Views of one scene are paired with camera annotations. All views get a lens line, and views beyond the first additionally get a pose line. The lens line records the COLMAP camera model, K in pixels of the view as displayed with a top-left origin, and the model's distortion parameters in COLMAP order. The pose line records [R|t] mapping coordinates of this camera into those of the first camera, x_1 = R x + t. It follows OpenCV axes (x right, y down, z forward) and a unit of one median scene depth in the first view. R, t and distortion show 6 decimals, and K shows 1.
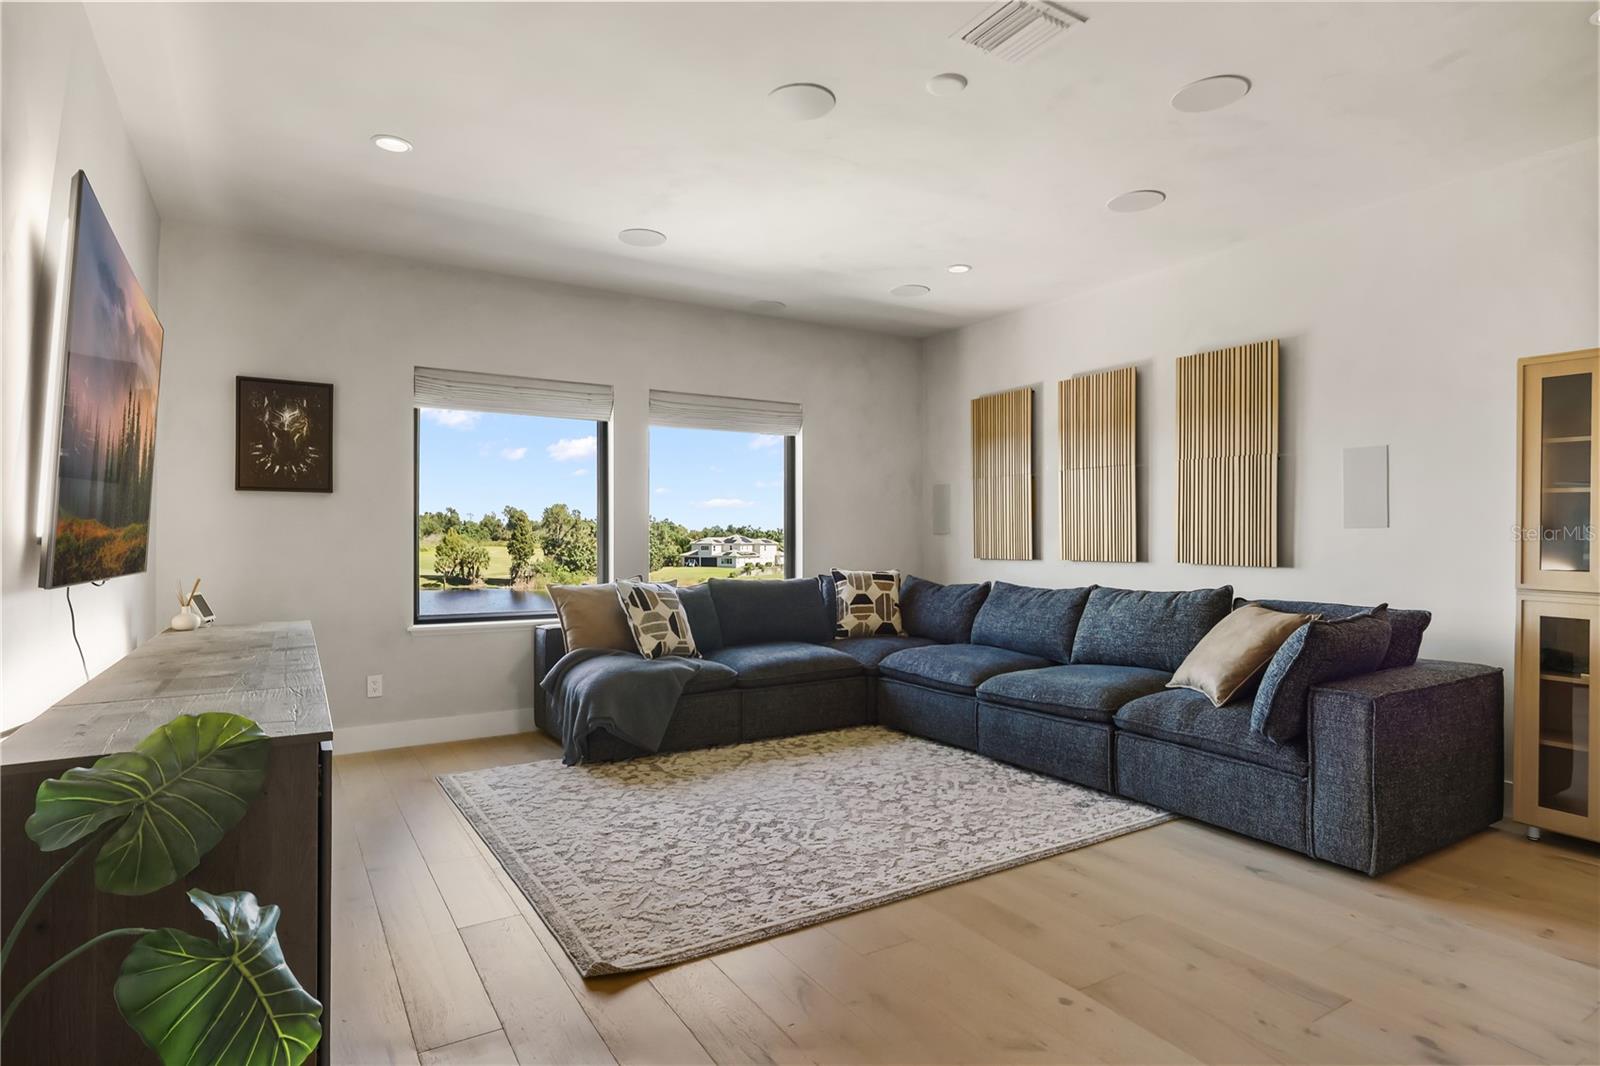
lens RADIAL K [[849.5, 0, 794.2], [0, 849.5, 533.1], [0, 0, 1]] dist [0.010849, -0.002804]
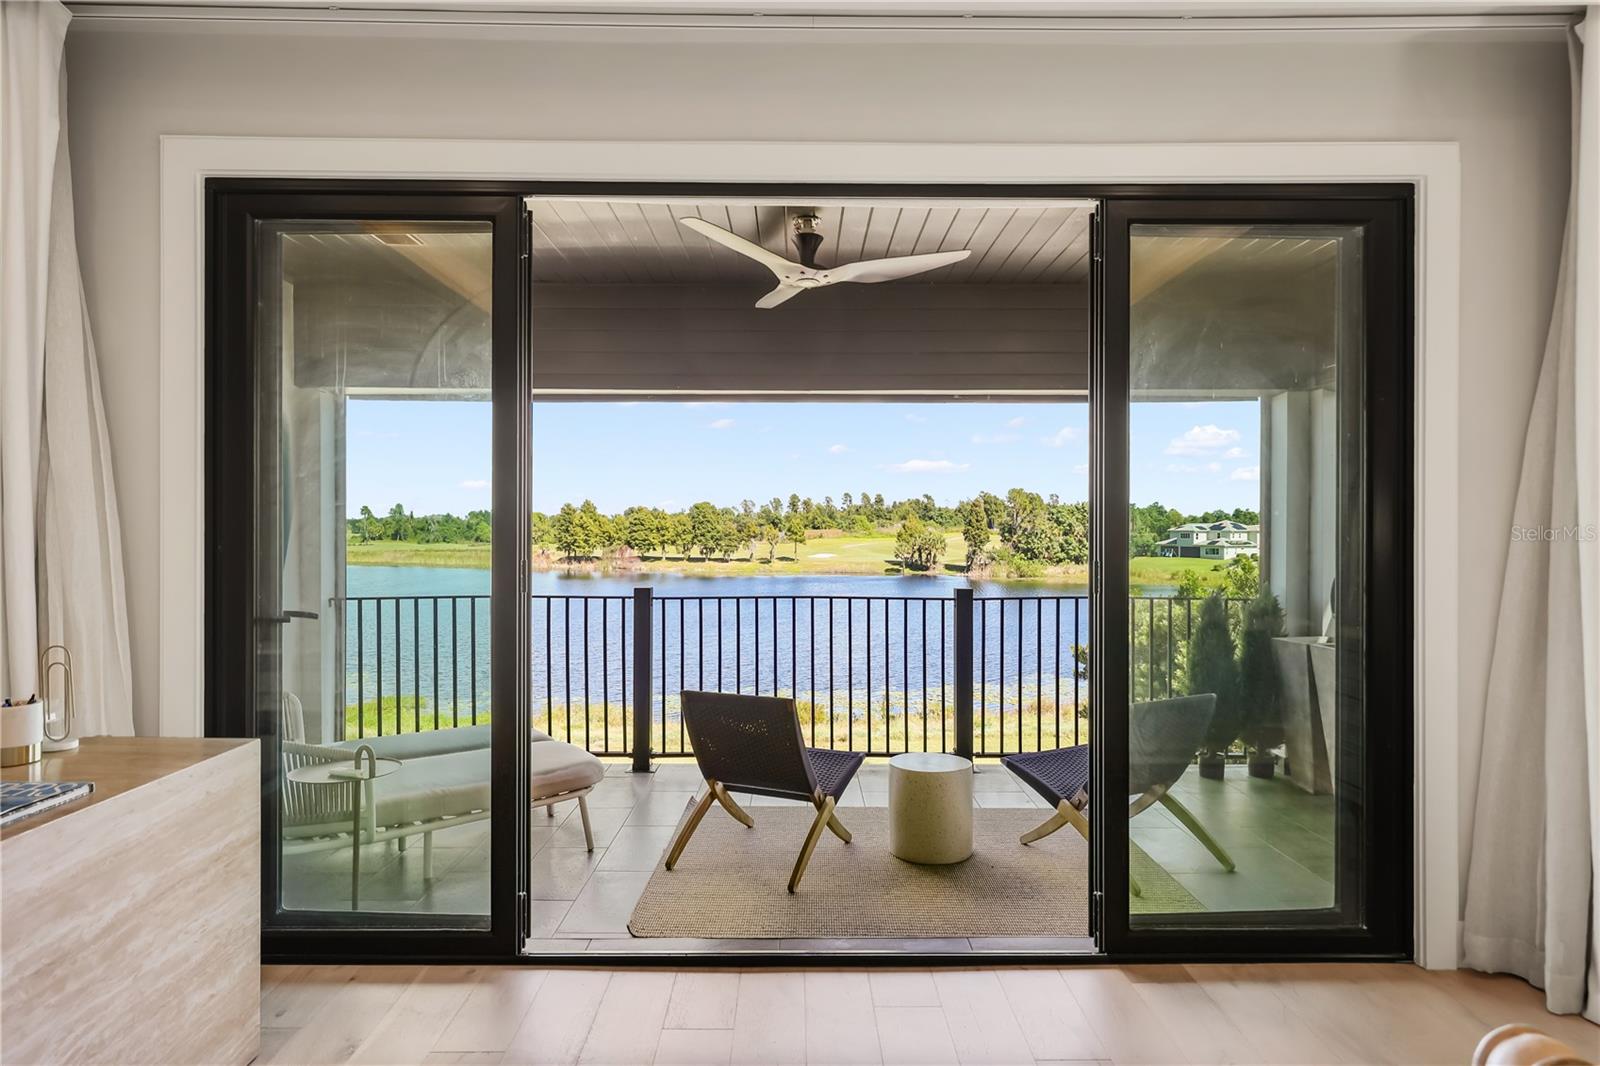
lens RADIAL K [[917.6, 0, 804.9], [0, 917.6, 528.6], [0, 0, 1]] dist [-0.000831, -0.001570]
pose [[0.862260, 0.002220, -0.506461, 1.631493], [0.002849, 0.999953, 0.009234, 0.035177], [0.506458, -0.009404, 0.862214, 0.229769]]
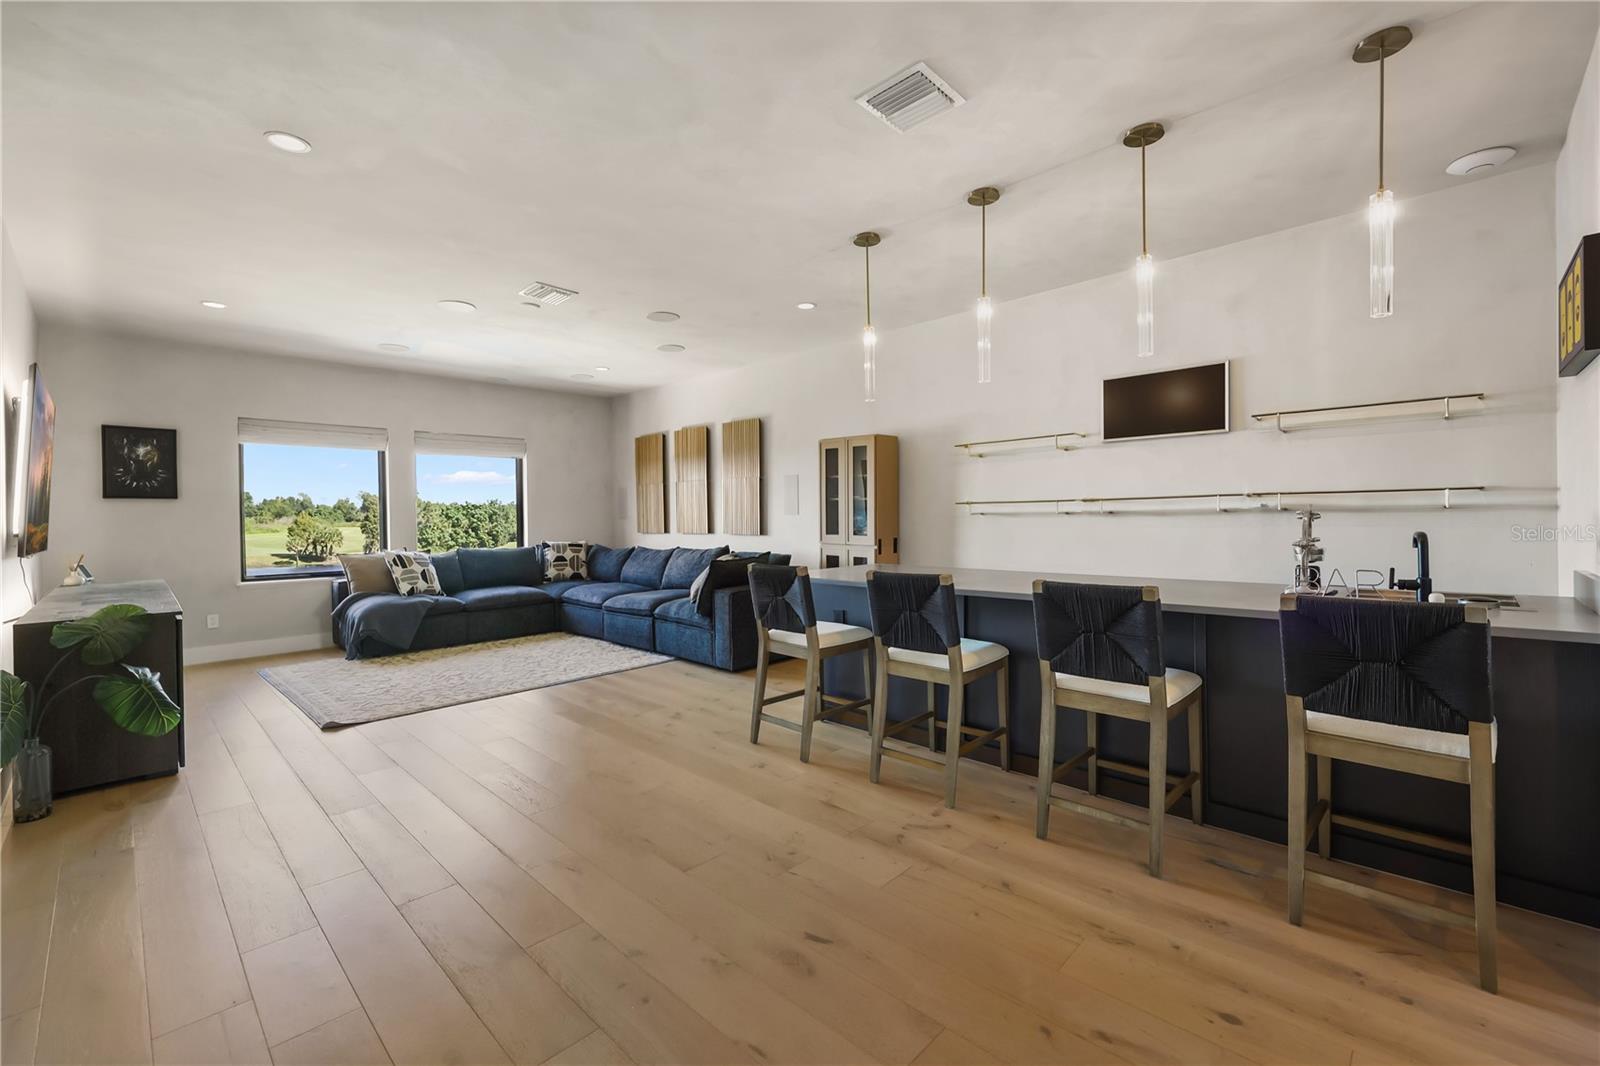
lens RADIAL K [[668.8, 0, 790.1], [0, 668.8, 522.2], [0, 0, 1]] dist [0.010257, -0.000510]
pose [[0.970666, -0.013711, 0.240039, 0.241221], [0.009873, 0.999804, 0.017185, -0.013997], [-0.240227, -0.014311, 0.970611, -0.451616]]
